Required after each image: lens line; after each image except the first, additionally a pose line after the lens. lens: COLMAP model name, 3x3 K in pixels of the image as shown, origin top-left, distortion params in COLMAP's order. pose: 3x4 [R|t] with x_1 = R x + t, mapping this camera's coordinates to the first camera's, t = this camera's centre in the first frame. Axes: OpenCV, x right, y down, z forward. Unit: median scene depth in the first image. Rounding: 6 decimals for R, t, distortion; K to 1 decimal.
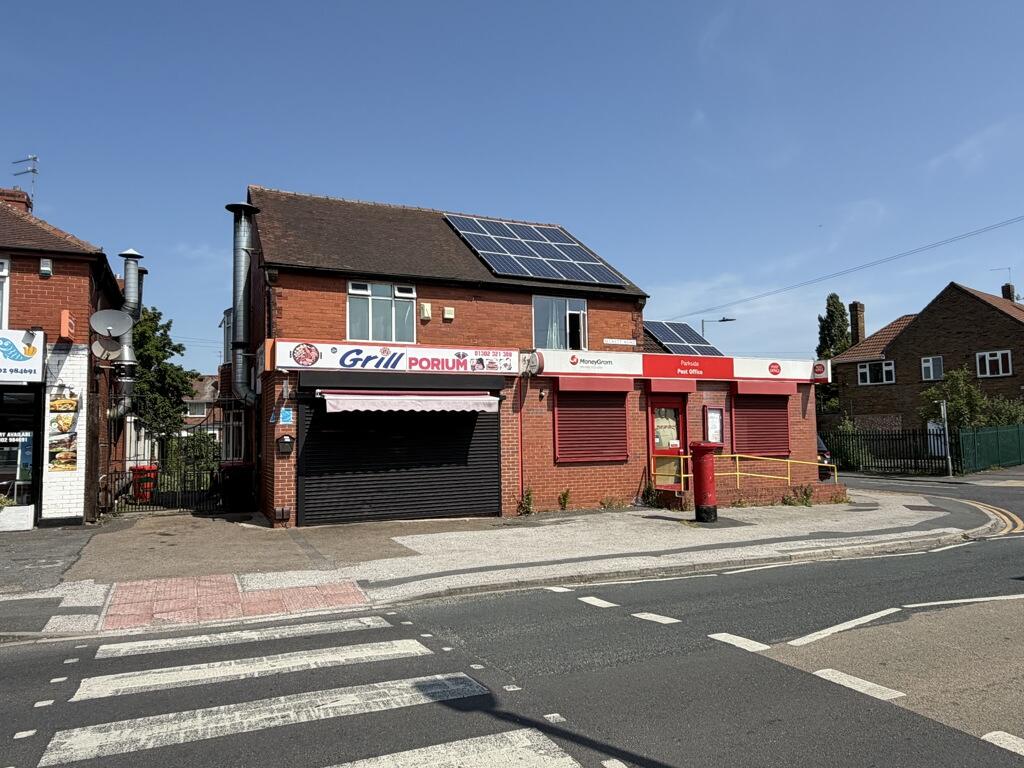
lens RADIAL K [[715.9, 0, 519.1], [0, 715.9, 384.5], [0, 0, 1]] dist [-0.012818, 0.009418]
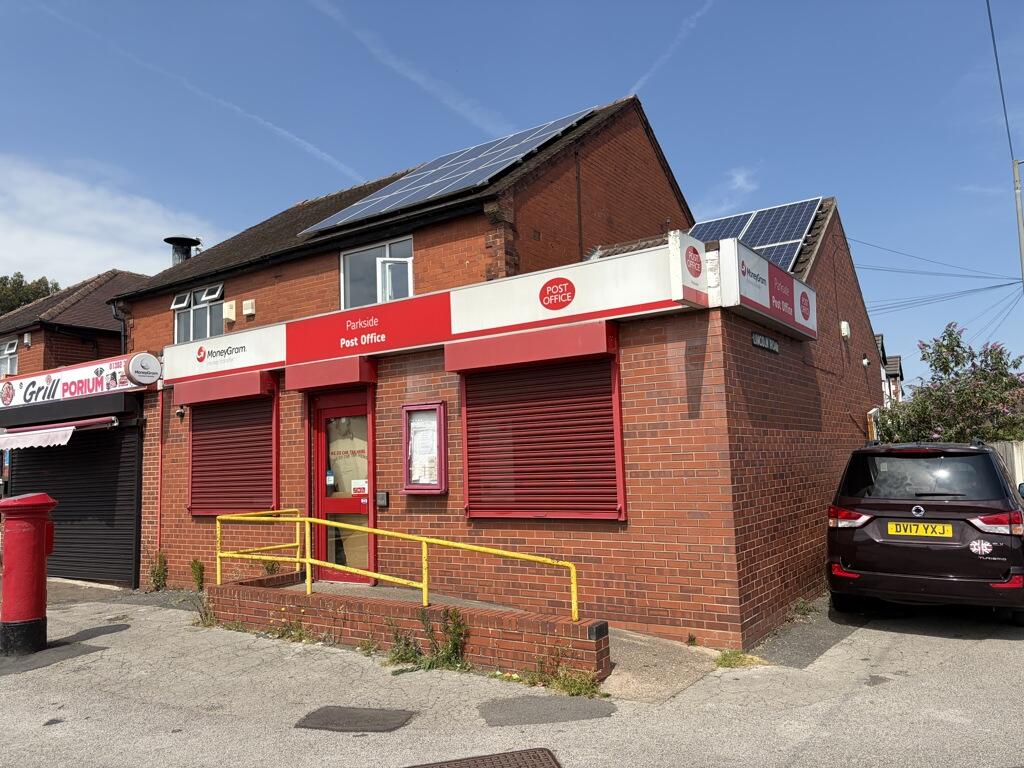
lens RADIAL K [[780.5, 0, 514.6], [0, 780.5, 380.7], [0, 0, 1]] dist [0.040672, -0.033821]
pose [[0.506899, -0.096140, -0.856628, 0.874797], [0.090753, 0.994190, -0.057876, 0.058715], [0.857215, -0.048404, 0.512679, 0.947602]]
